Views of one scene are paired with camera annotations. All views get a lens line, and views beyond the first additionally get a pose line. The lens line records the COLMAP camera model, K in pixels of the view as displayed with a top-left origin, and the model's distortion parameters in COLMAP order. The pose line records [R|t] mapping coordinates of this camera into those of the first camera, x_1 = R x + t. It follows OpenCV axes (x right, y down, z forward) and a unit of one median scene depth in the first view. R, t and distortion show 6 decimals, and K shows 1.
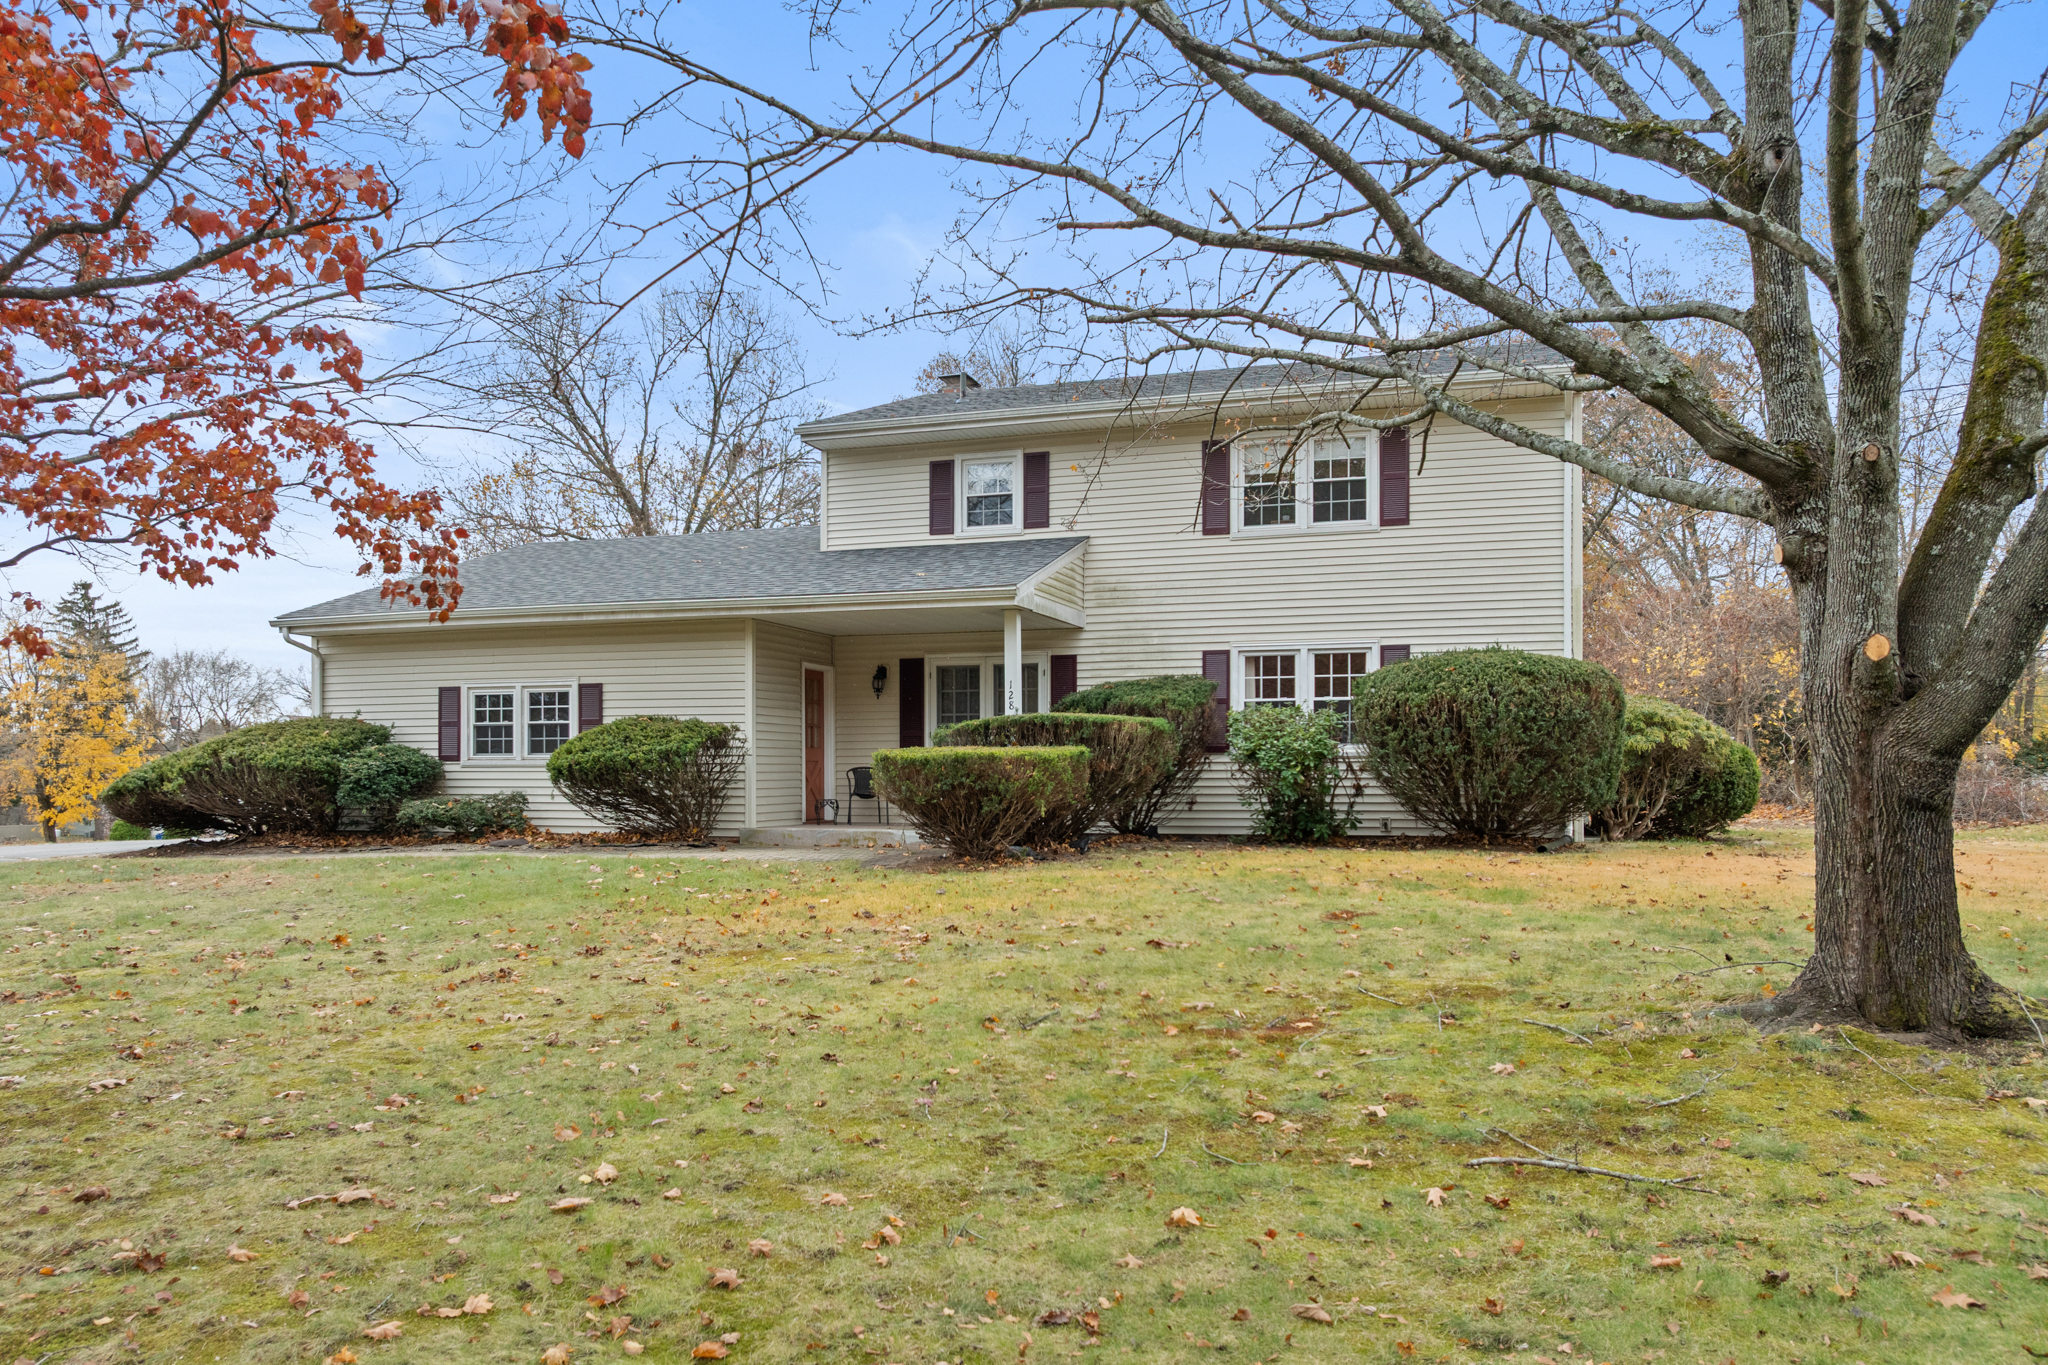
lens RADIAL K [[1458.3, 0, 1016.0], [0, 1458.3, 721.9], [0, 0, 1]] dist [-0.026490, -0.000063]
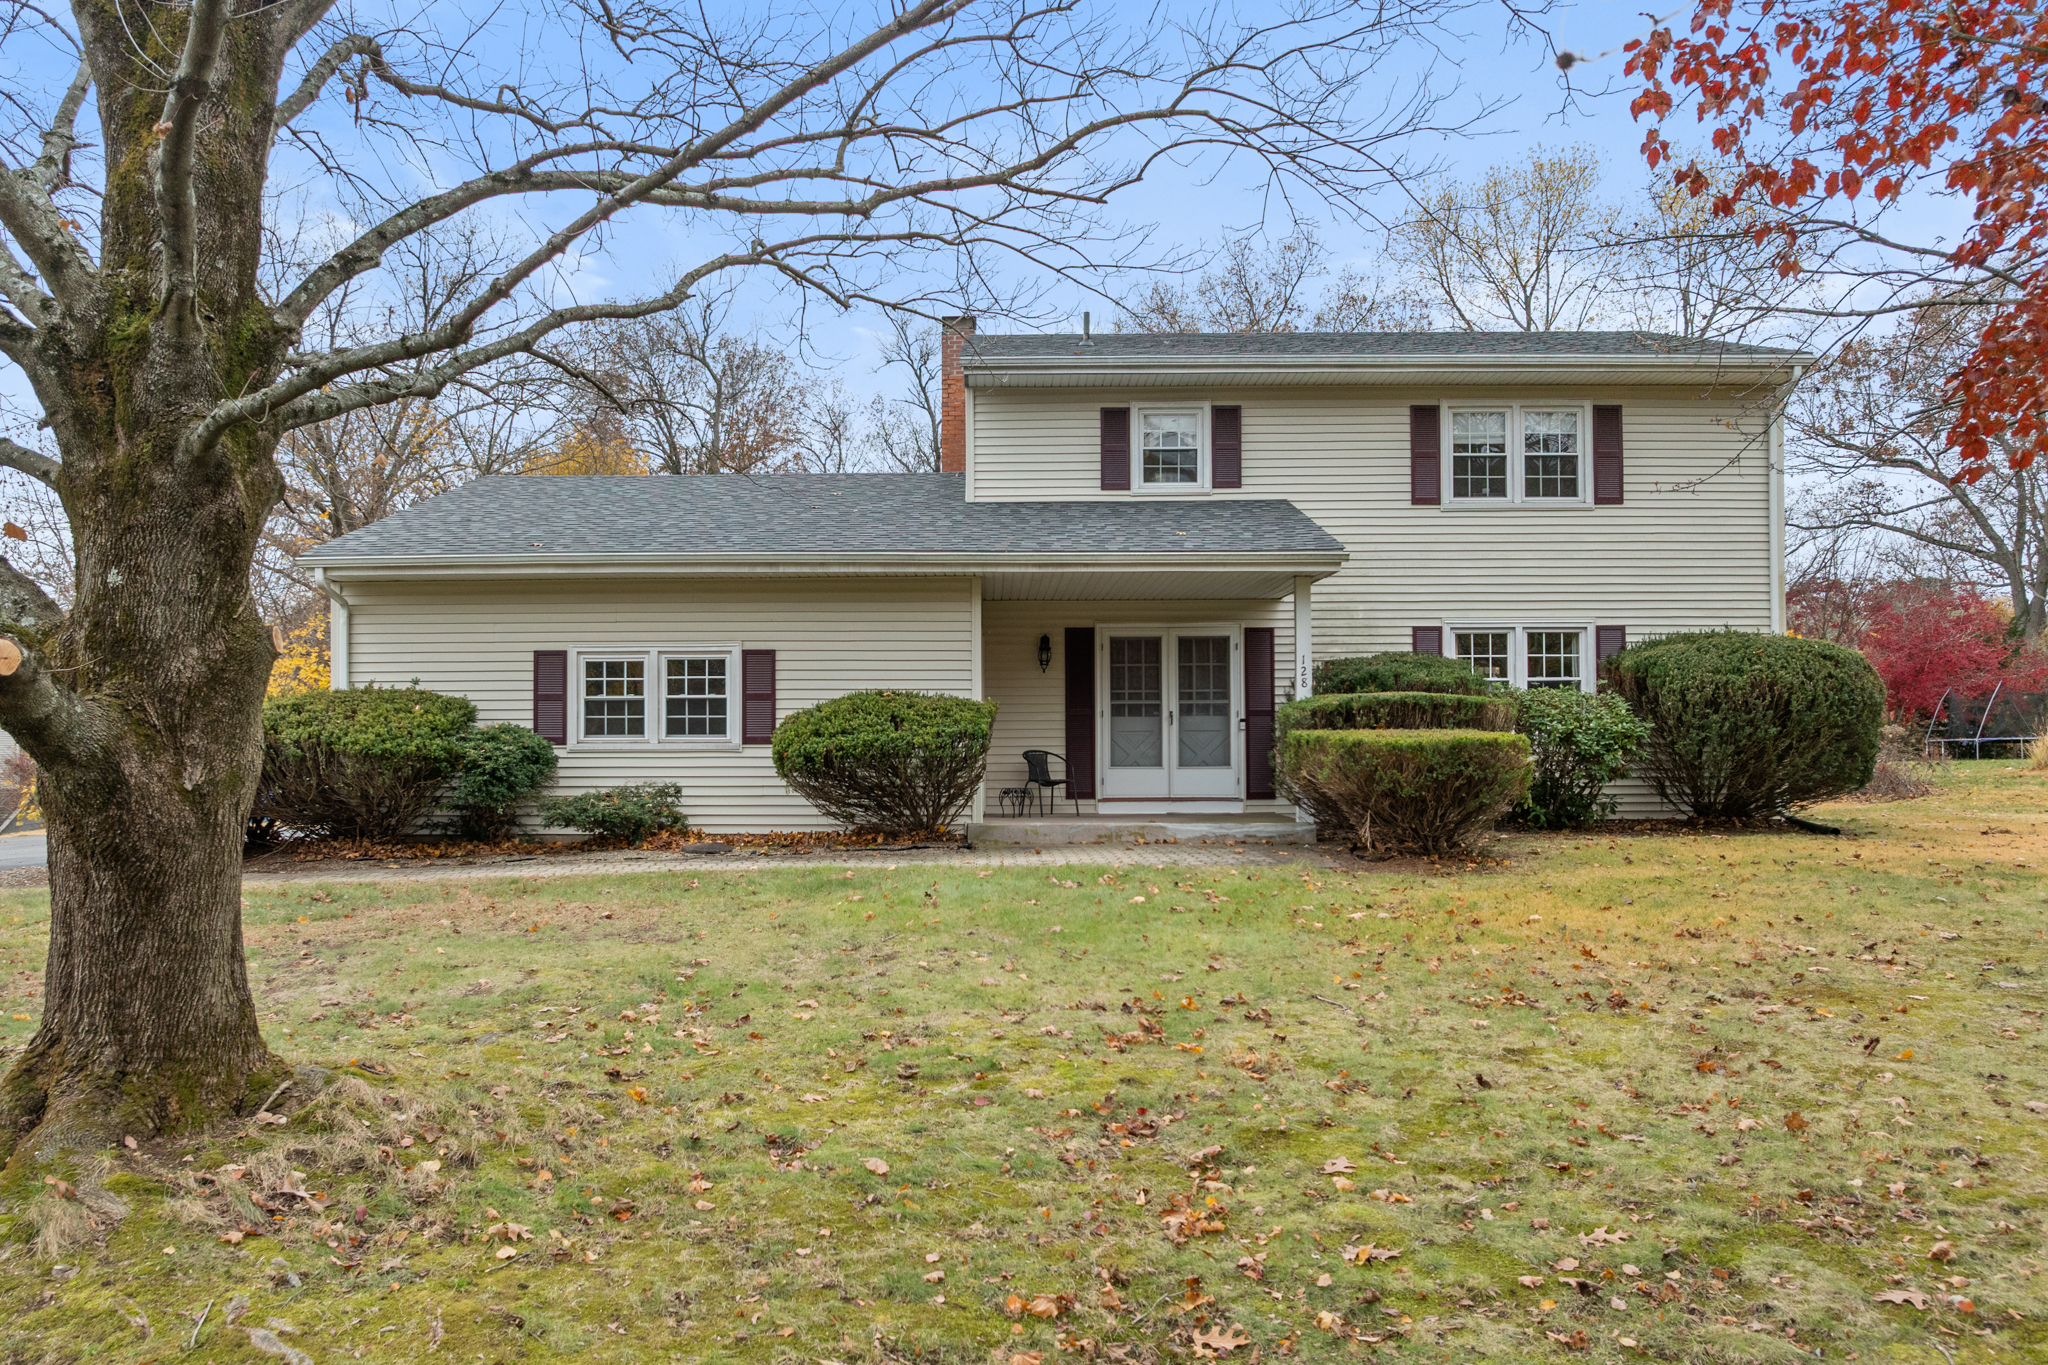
lens RADIAL K [[1463.6, 0, 953.5], [0, 1463.6, 681.1], [0, 0, 1]] dist [-0.036547, -0.000041]
pose [[0.955651, 0.011157, 0.294290, -0.427649], [-0.008398, 0.999908, -0.010637, -0.000927], [-0.294382, 0.007694, 0.955657, 0.180739]]
